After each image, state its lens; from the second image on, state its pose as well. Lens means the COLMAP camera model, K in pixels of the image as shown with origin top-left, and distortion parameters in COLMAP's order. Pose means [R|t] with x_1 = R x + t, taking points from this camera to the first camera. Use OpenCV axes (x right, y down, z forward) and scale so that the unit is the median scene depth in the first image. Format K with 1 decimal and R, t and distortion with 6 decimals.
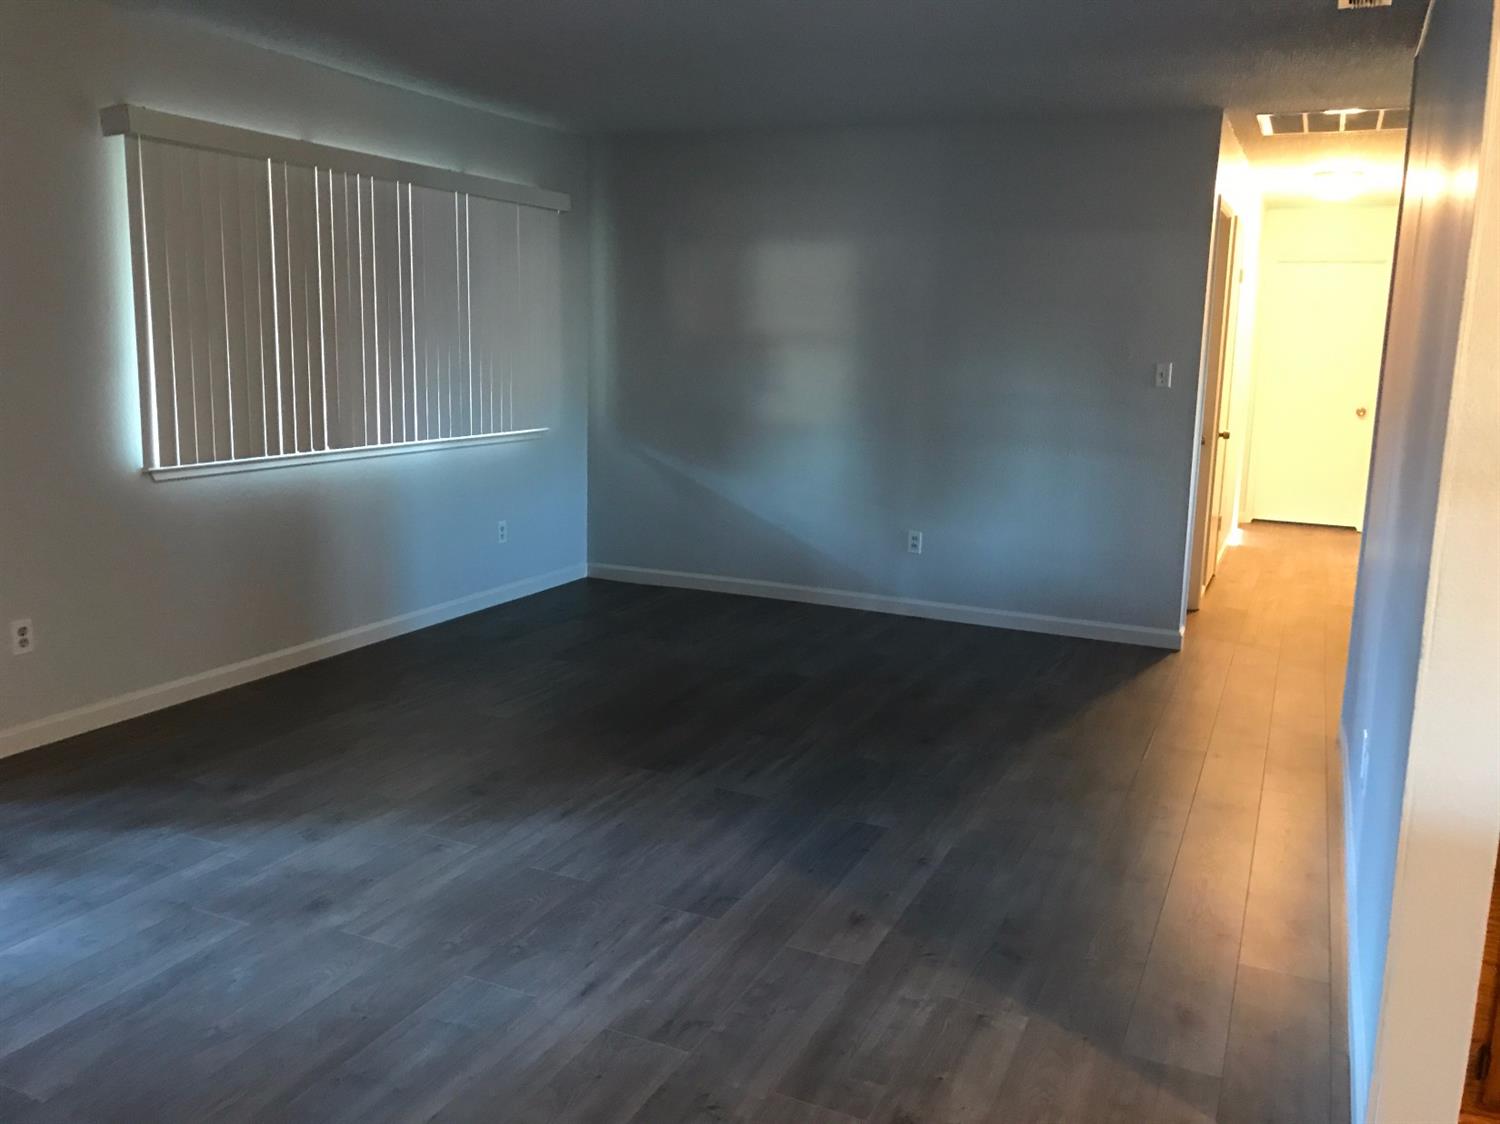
lens RADIAL K [[1228.2, 0, 753.7], [0, 1228.2, 534.7], [0, 0, 1]] dist [0.008560, 0.004889]
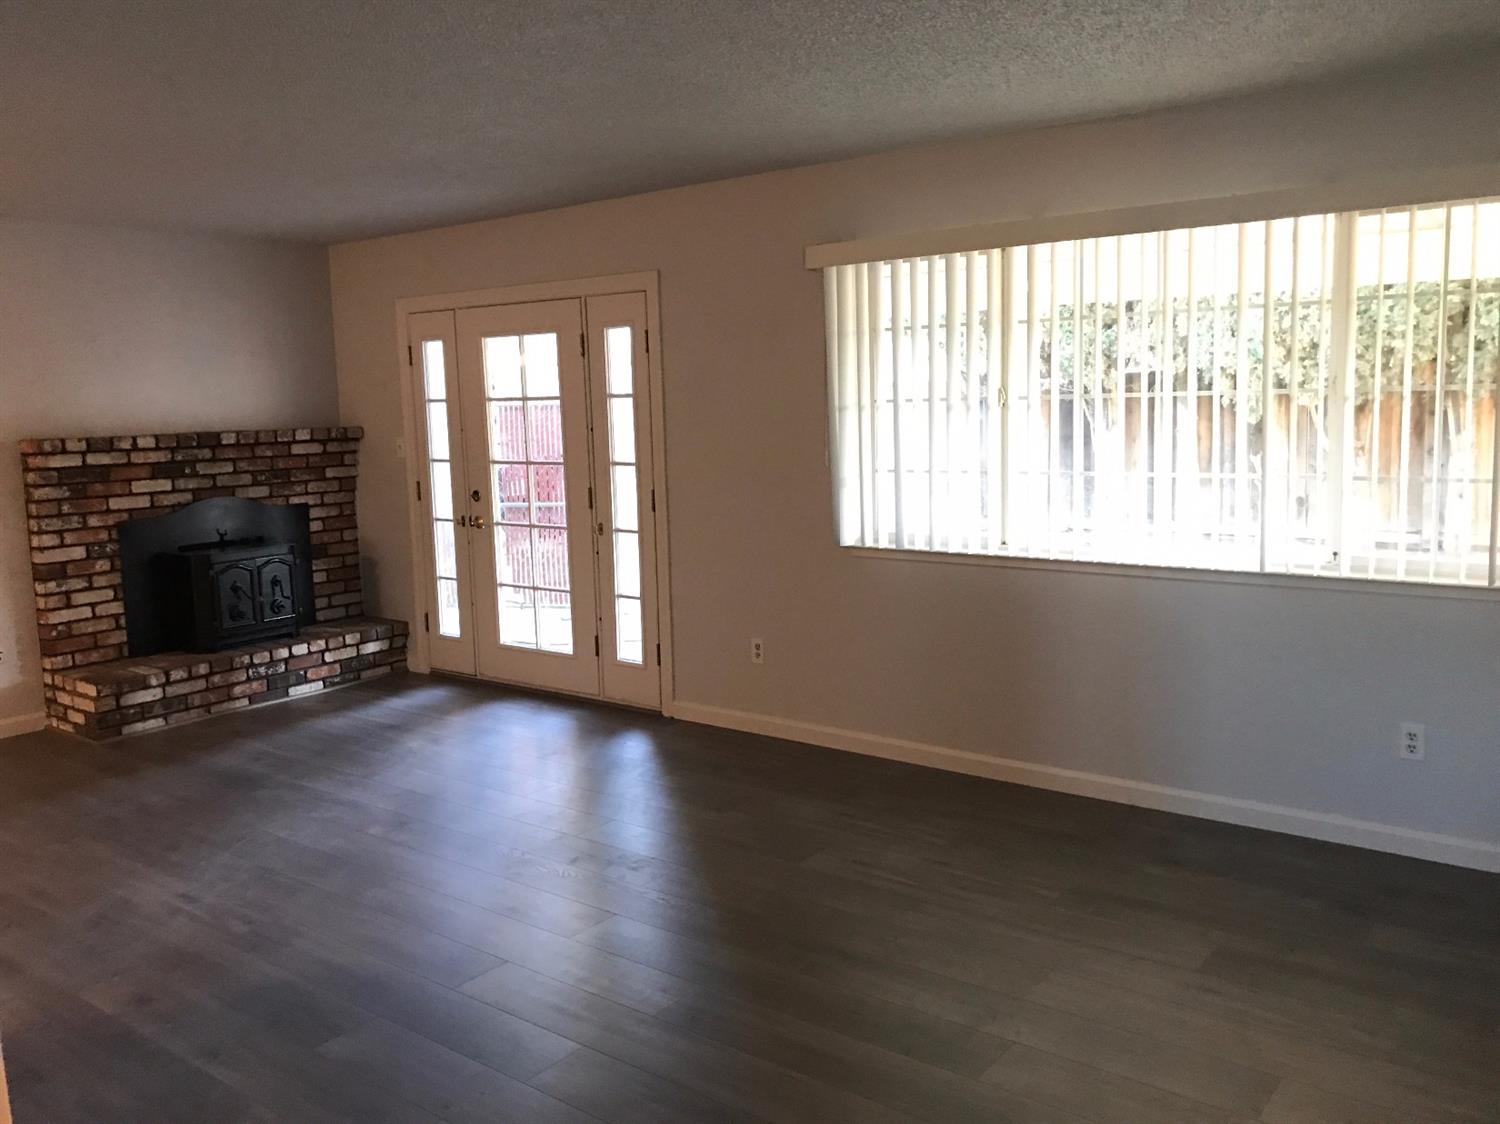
lens RADIAL K [[1228.2, 0, 753.7], [0, 1228.2, 534.7], [0, 0, 1]] dist [0.008560, 0.004889]
pose [[-0.222385, 0.093262, -0.970488, 0.893502], [-0.136593, 0.982616, 0.125727, -0.266201], [0.965343, 0.160521, -0.205780, 1.542733]]
